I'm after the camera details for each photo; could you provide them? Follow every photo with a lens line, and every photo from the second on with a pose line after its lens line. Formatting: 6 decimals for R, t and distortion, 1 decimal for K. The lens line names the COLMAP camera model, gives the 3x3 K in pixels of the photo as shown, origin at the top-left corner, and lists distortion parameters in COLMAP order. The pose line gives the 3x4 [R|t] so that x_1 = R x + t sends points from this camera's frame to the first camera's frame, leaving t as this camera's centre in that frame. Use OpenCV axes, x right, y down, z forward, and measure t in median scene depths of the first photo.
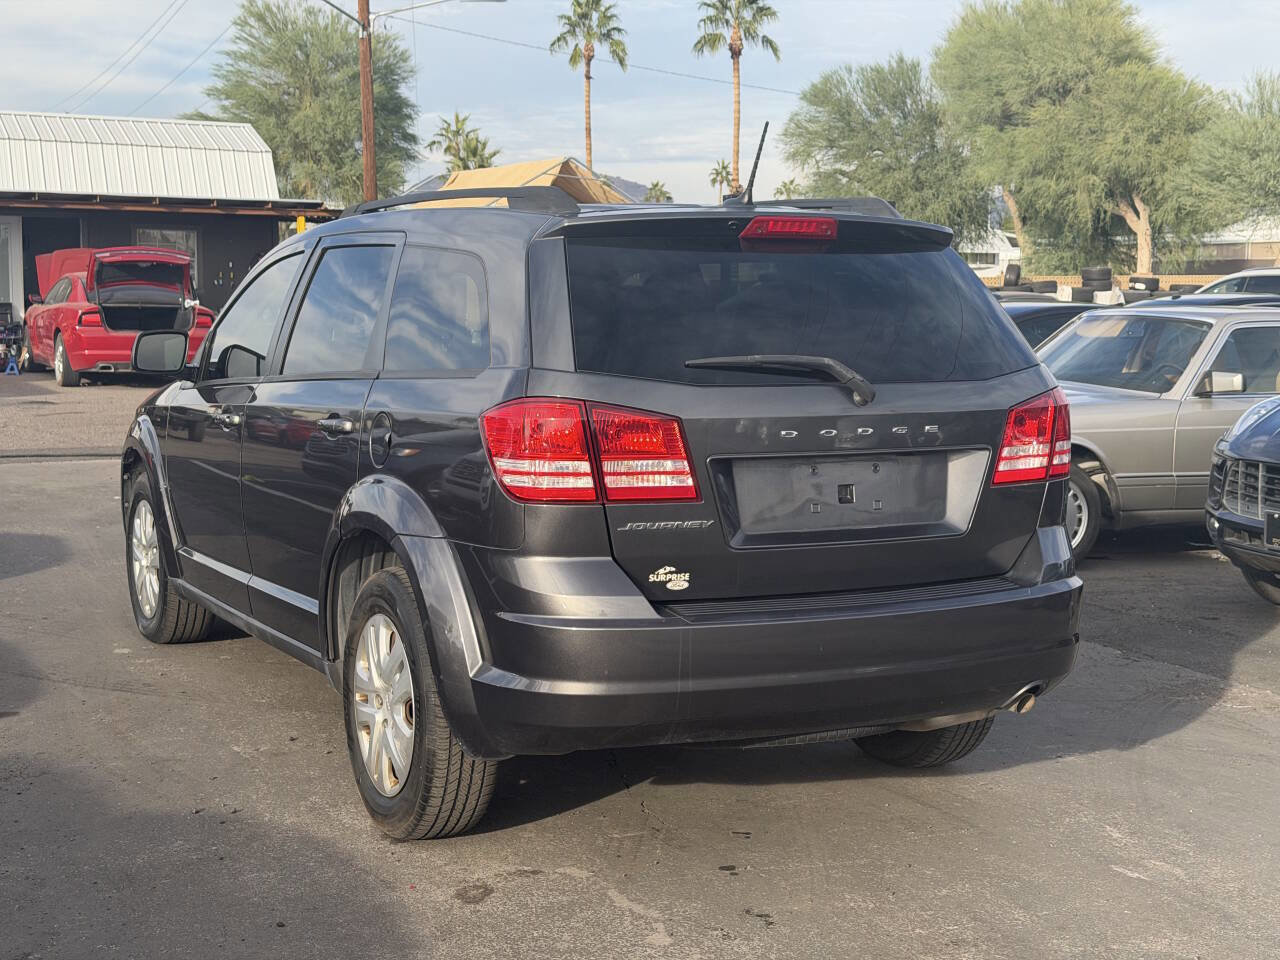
lens RADIAL K [[1710.1, 0, 640.0], [0, 1710.1, 480.0], [0, 0, 1]] dist [0.195727, -0.027107]
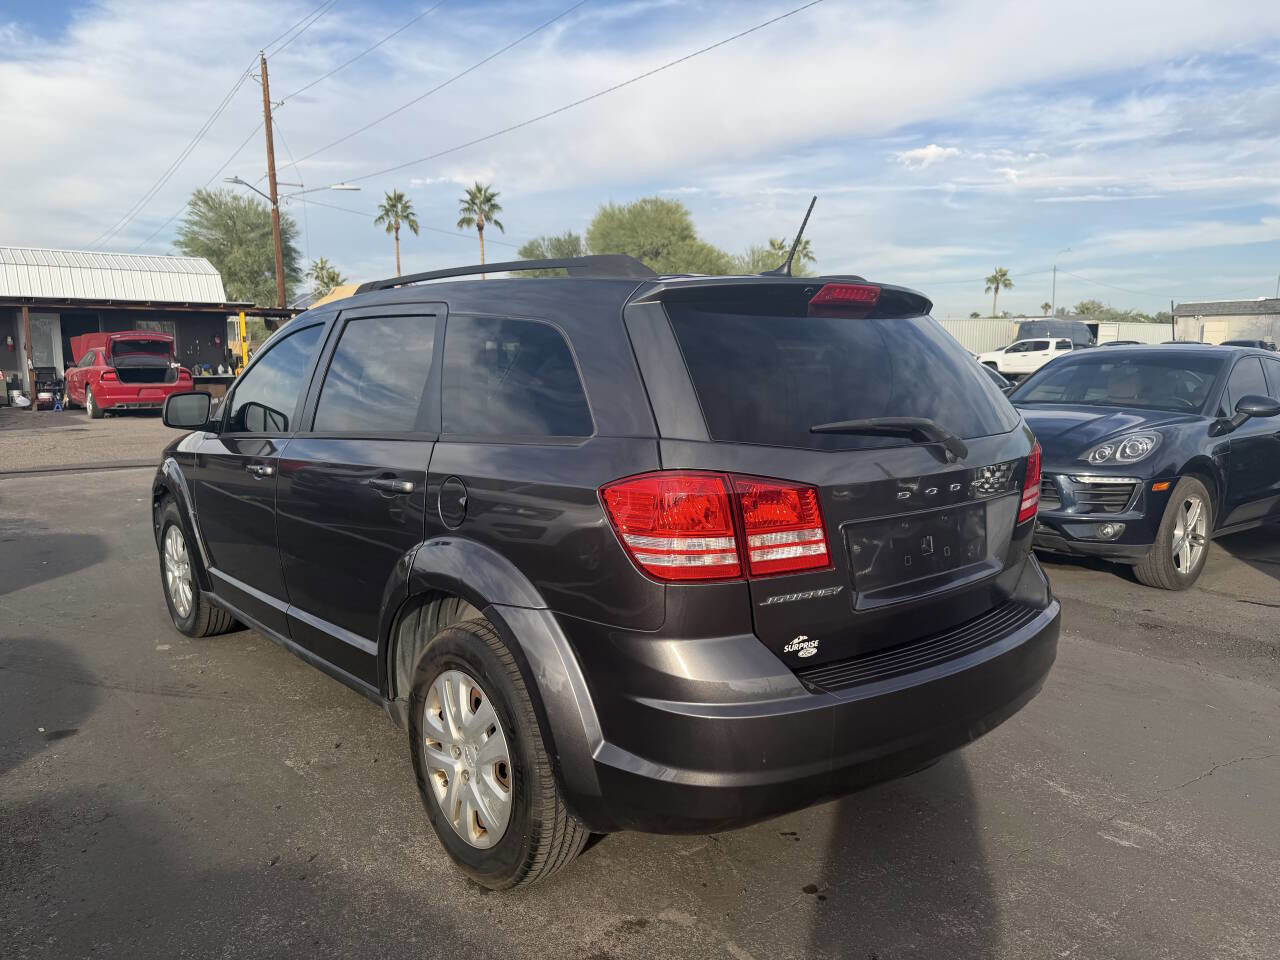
lens RADIAL K [[883.8, 0, 640.0], [0, 883.8, 480.0], [0, 0, 1]] dist [0.088045, -0.113083]
pose [[0.973632, -0.040460, 0.224509, -0.102776], [0.033513, 0.998837, 0.034670, -0.033109], [-0.225650, -0.026232, 0.973855, 0.294397]]
